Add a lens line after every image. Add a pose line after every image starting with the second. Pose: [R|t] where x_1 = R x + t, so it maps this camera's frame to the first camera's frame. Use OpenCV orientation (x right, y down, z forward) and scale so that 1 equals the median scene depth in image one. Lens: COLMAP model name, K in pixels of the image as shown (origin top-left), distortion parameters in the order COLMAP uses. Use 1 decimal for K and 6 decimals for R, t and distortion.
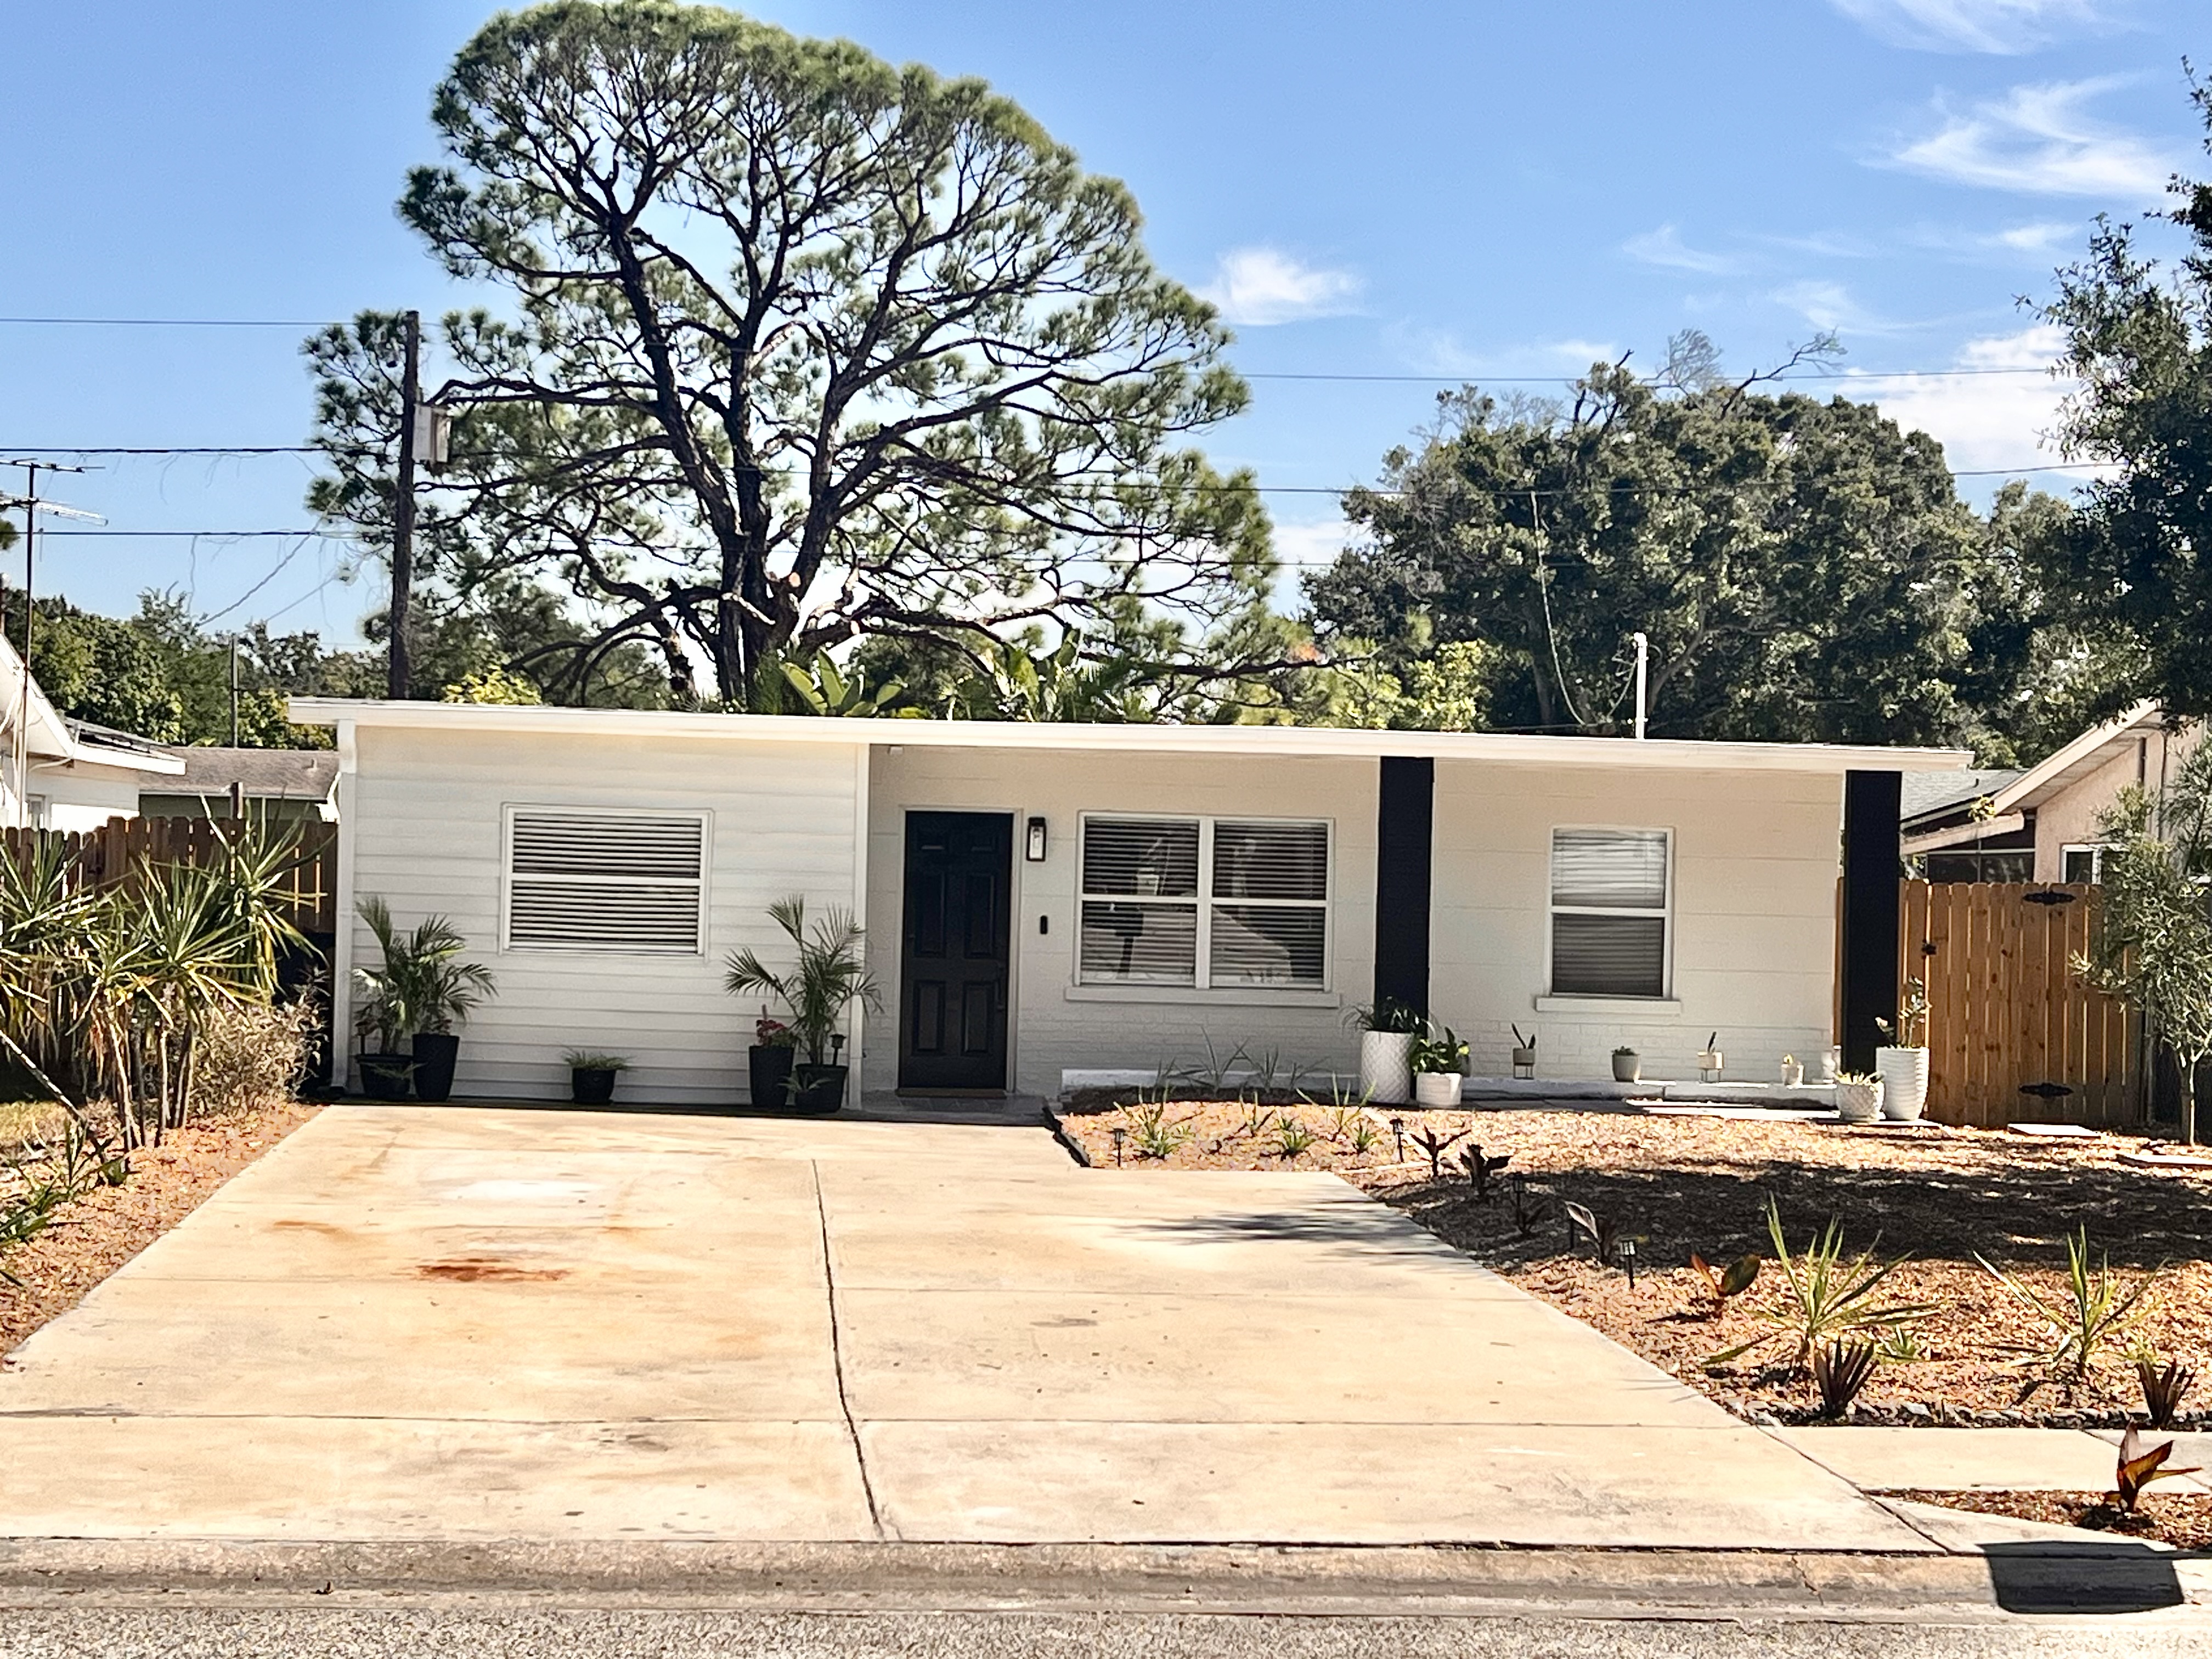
lens RADIAL K [[3917.4, 0, 1096.9], [0, 3917.4, 839.8], [0, 0, 1]] dist [0.127169, 0.000000]
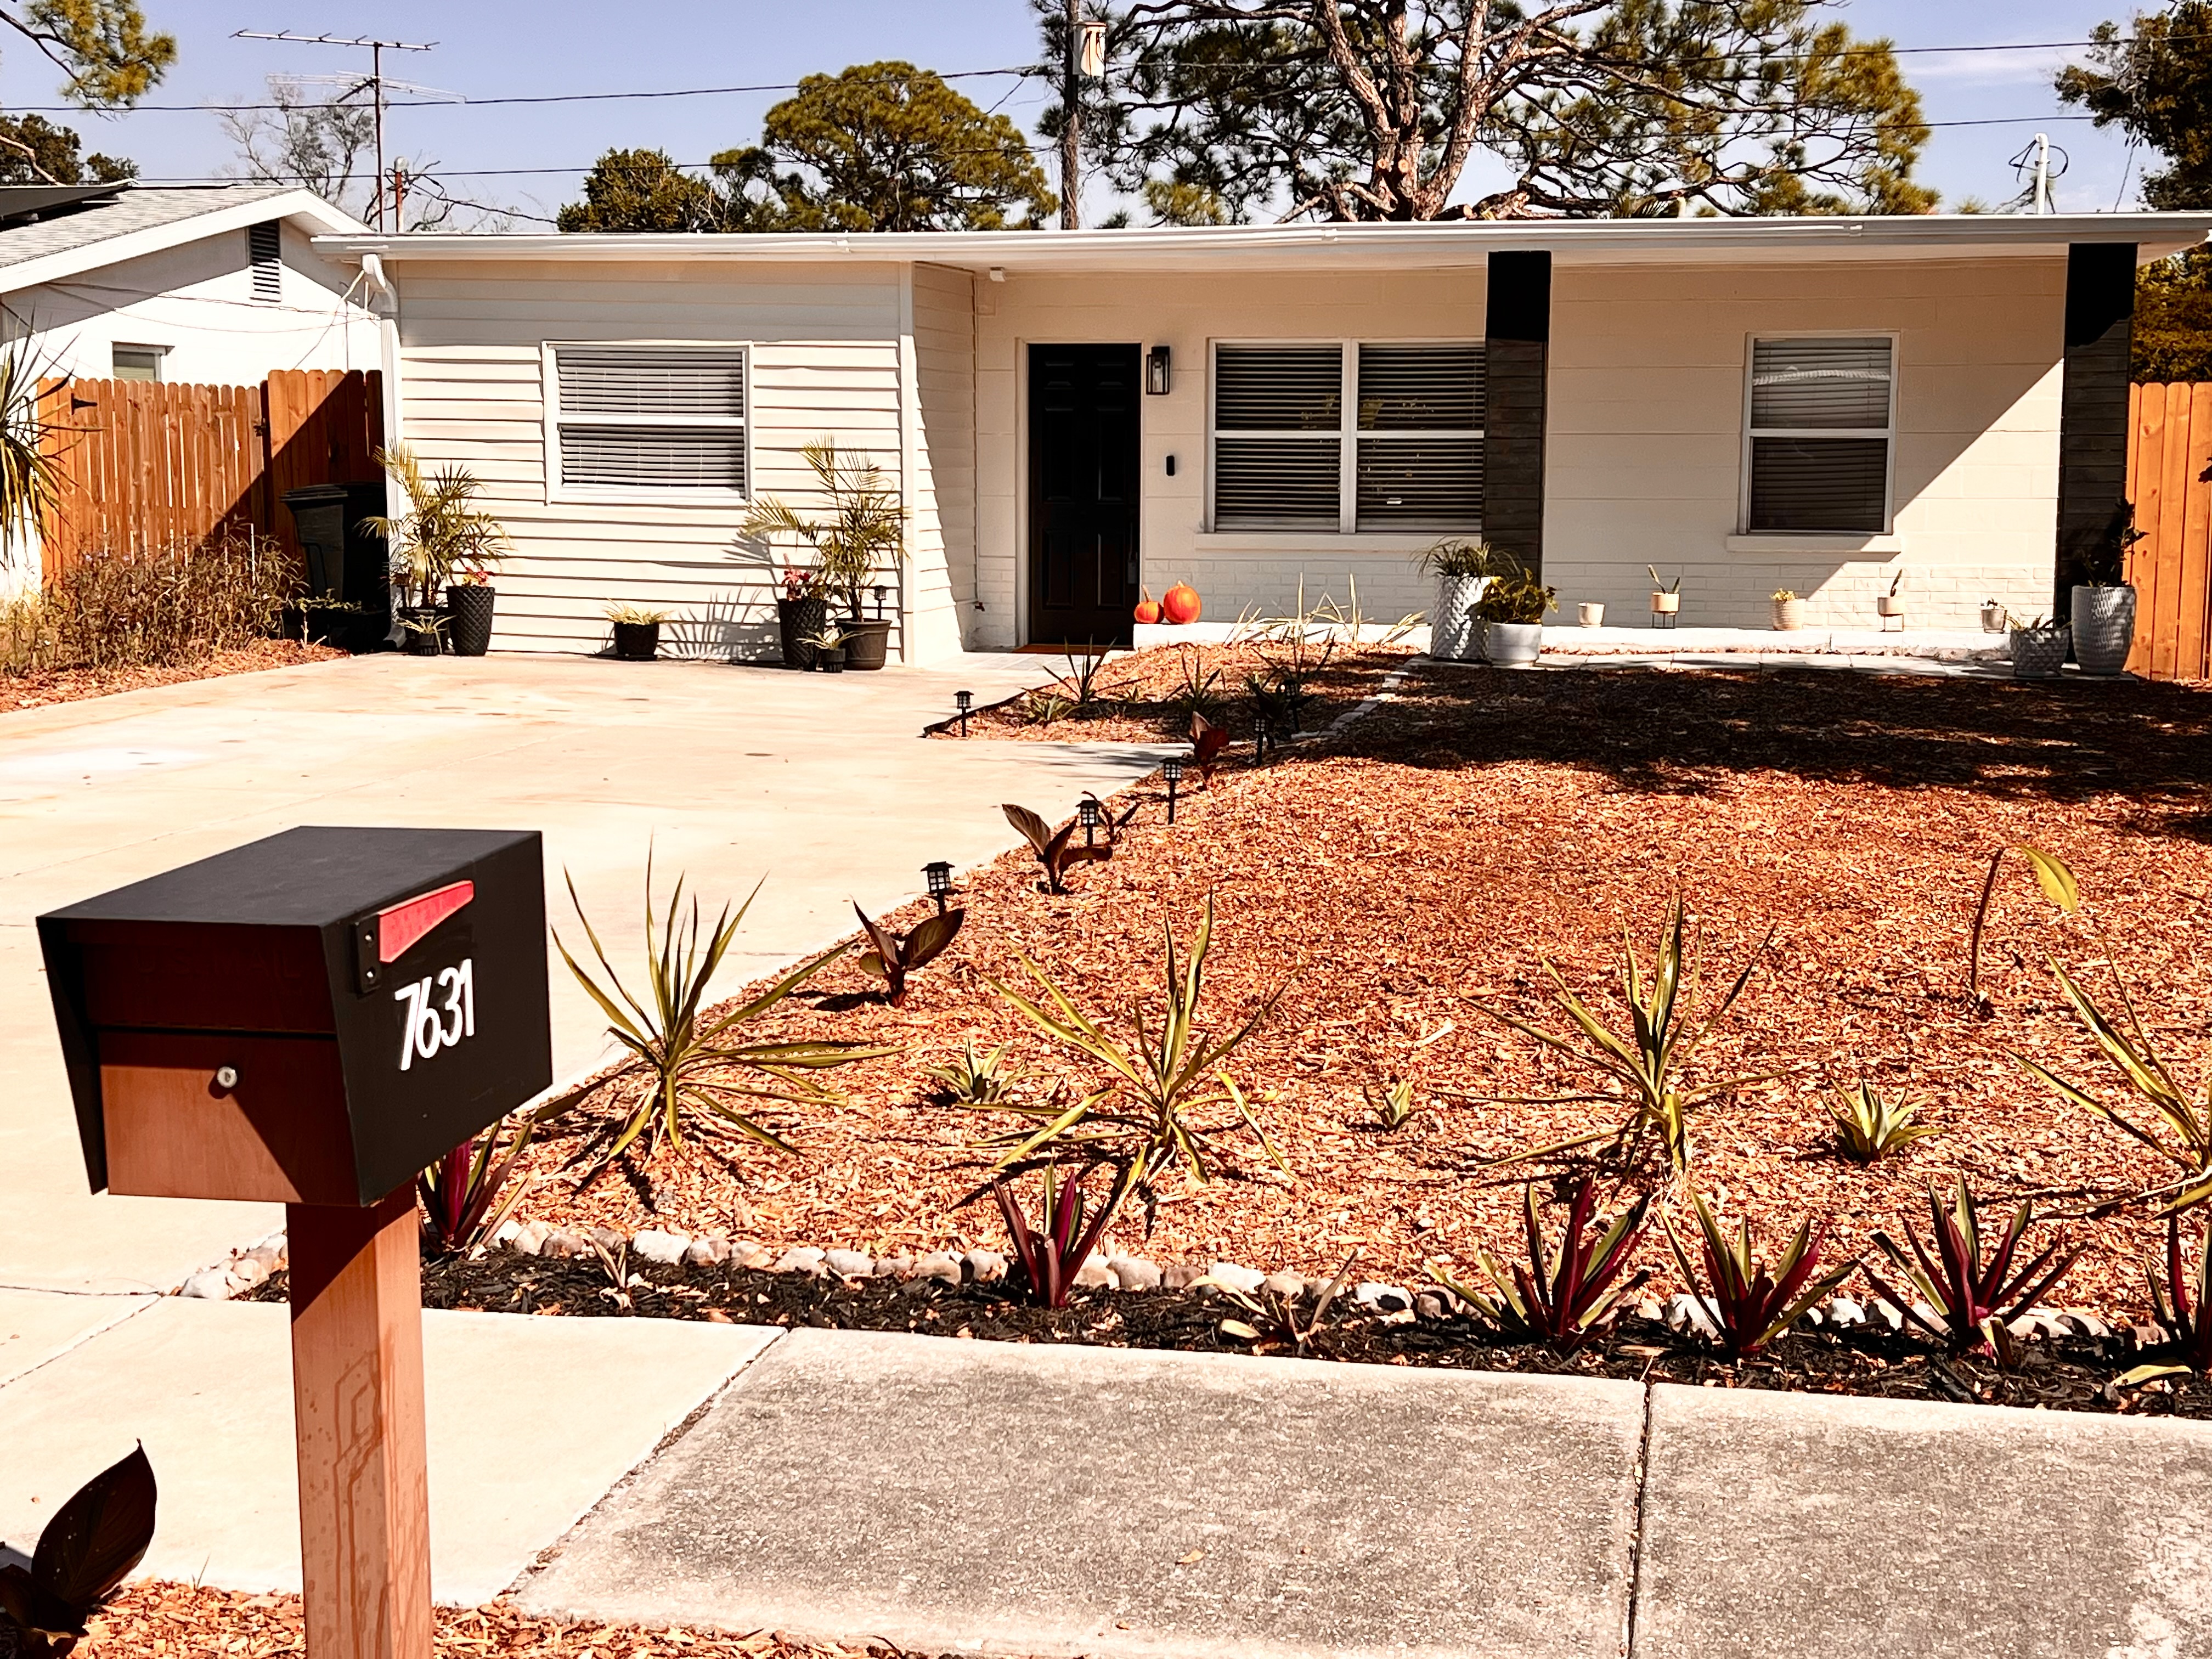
lens RADIAL K [[2969.1, 0, 1111.3], [0, 2969.1, 859.8], [0, 0, 1]] dist [0.123414, 0.000000]
pose [[0.952348, 0.018424, -0.304455, 0.095938], [0.023797, 0.990643, 0.134385, 0.009772], [0.304083, -0.135226, 0.942999, 0.161843]]
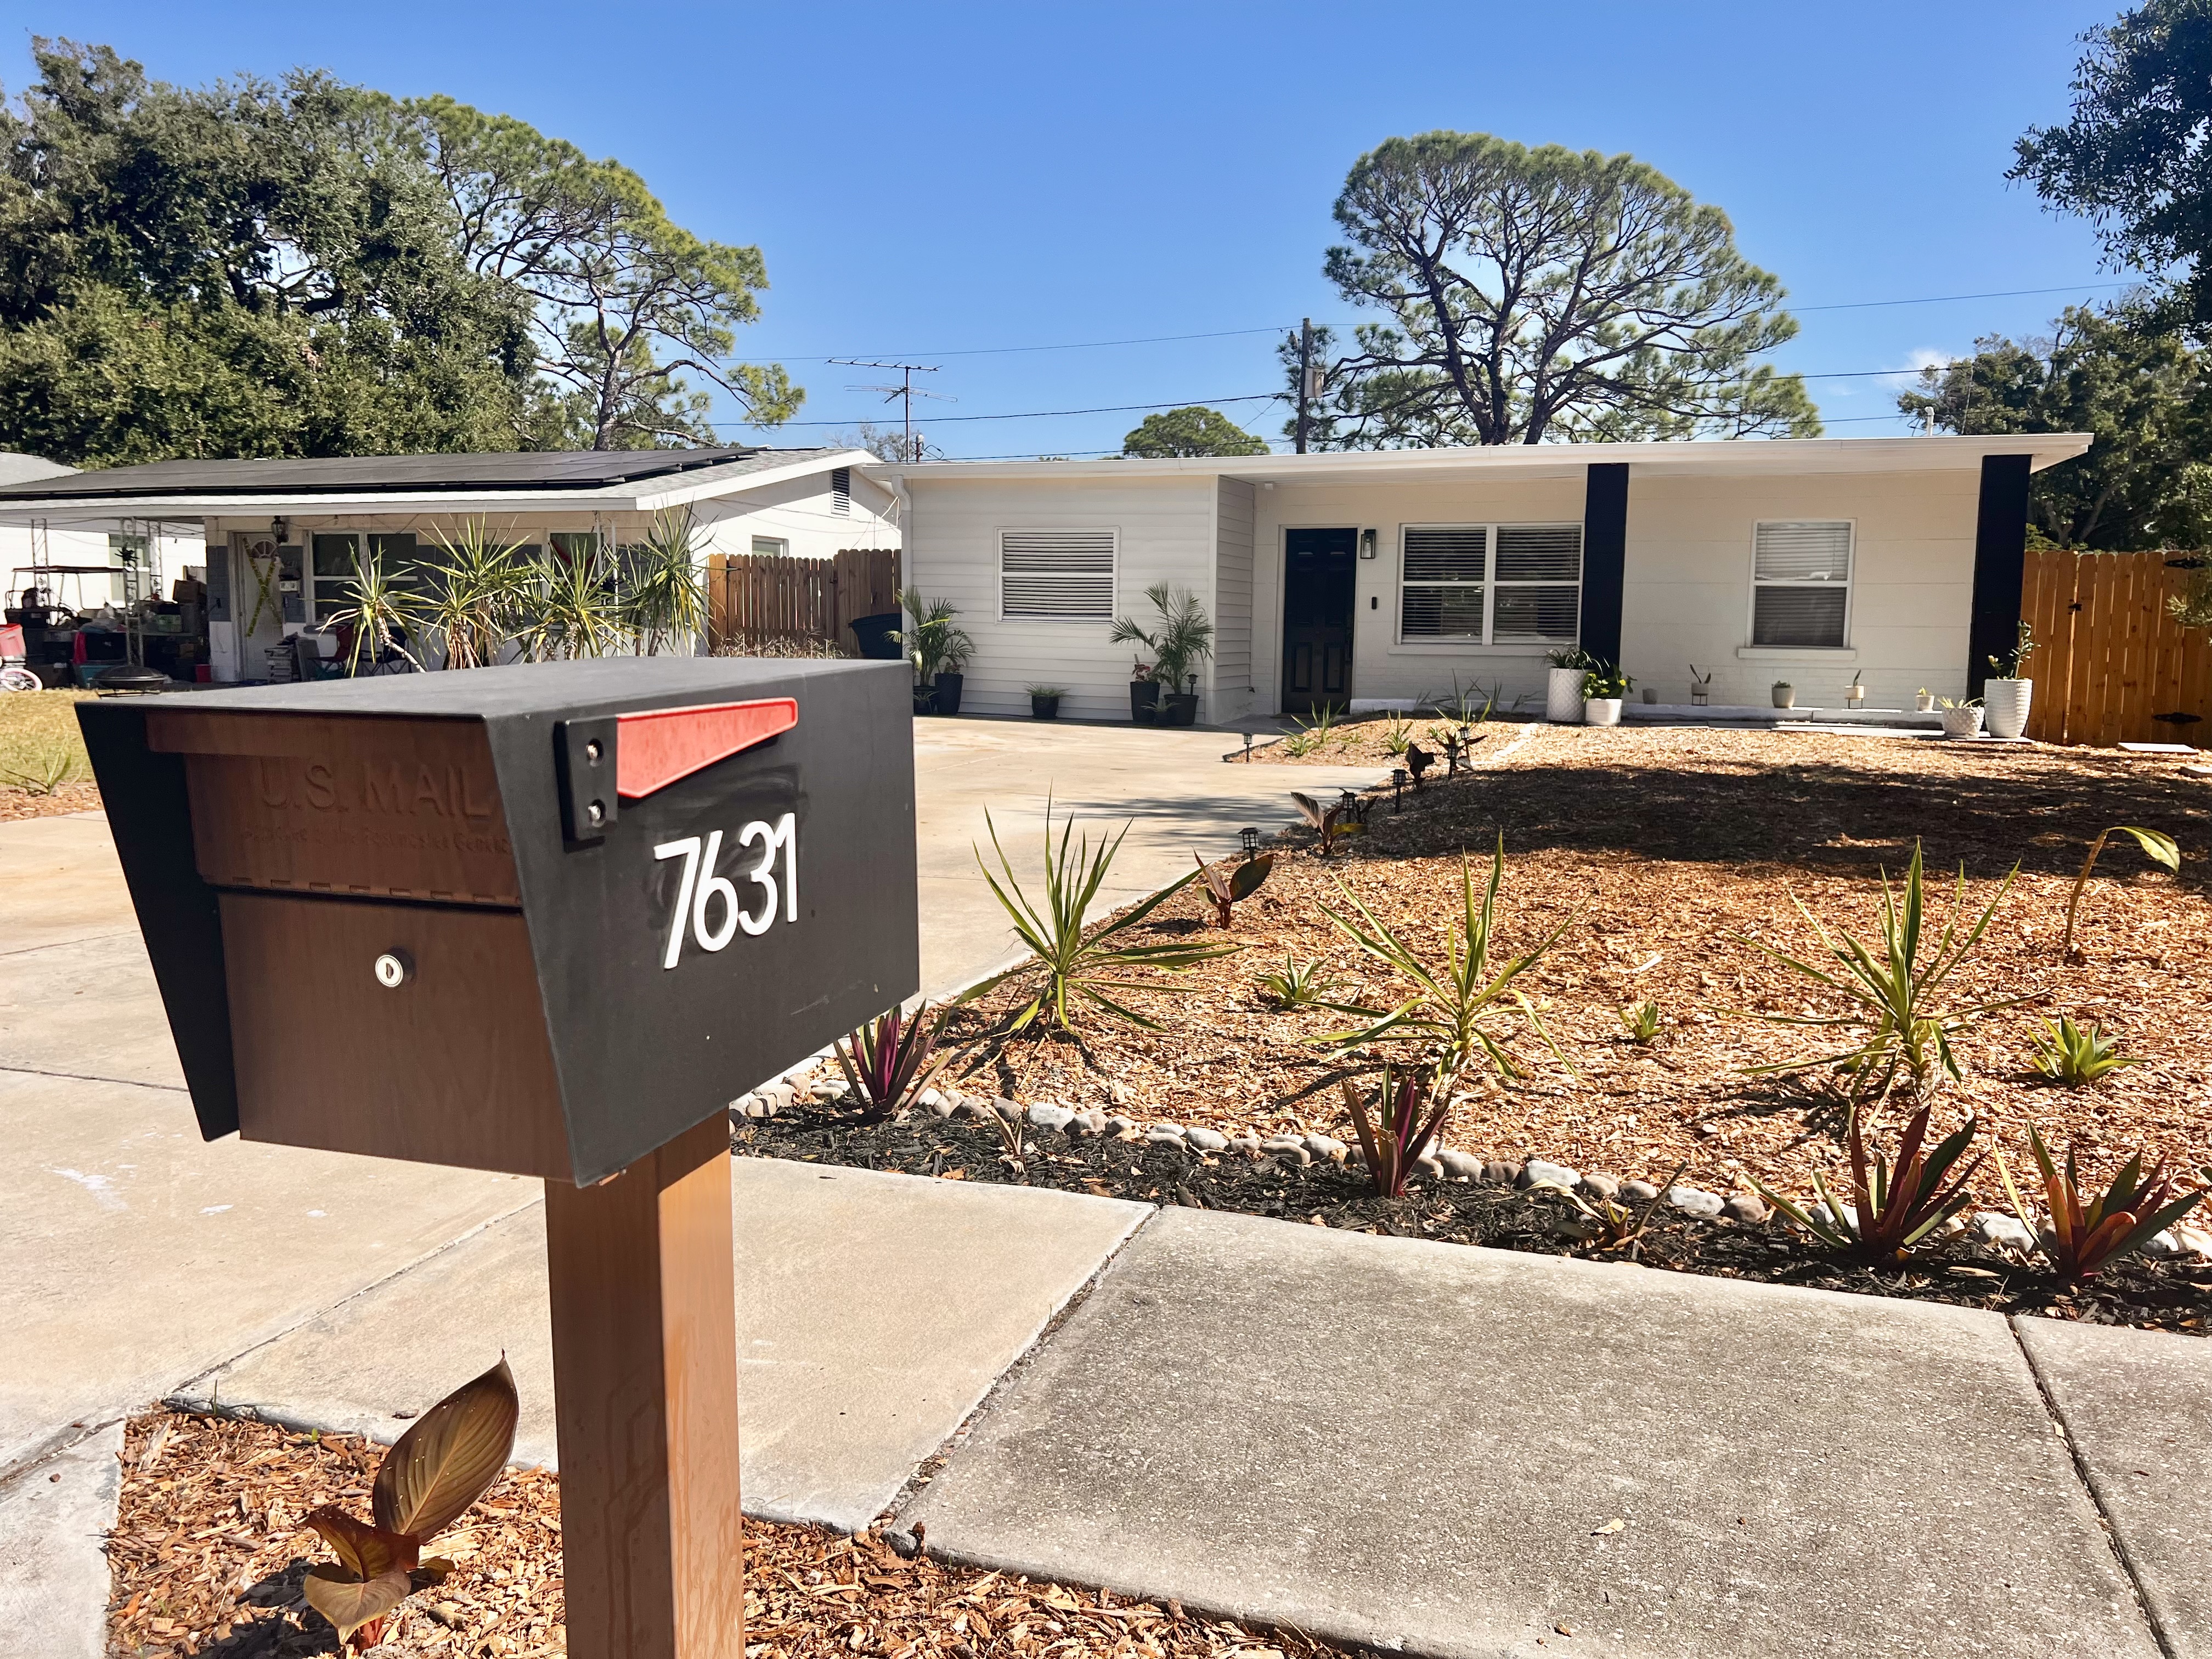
lens RADIAL K [[1657.9, 0, 1088.4], [0, 1657.9, 826.1], [0, 0, 1]] dist [0.050698, -0.060403]
pose [[0.904073, 0.034377, -0.425994, 0.081353], [0.016218, 0.993282, 0.114576, 0.016127], [0.427071, -0.110493, 0.897442, 0.190680]]
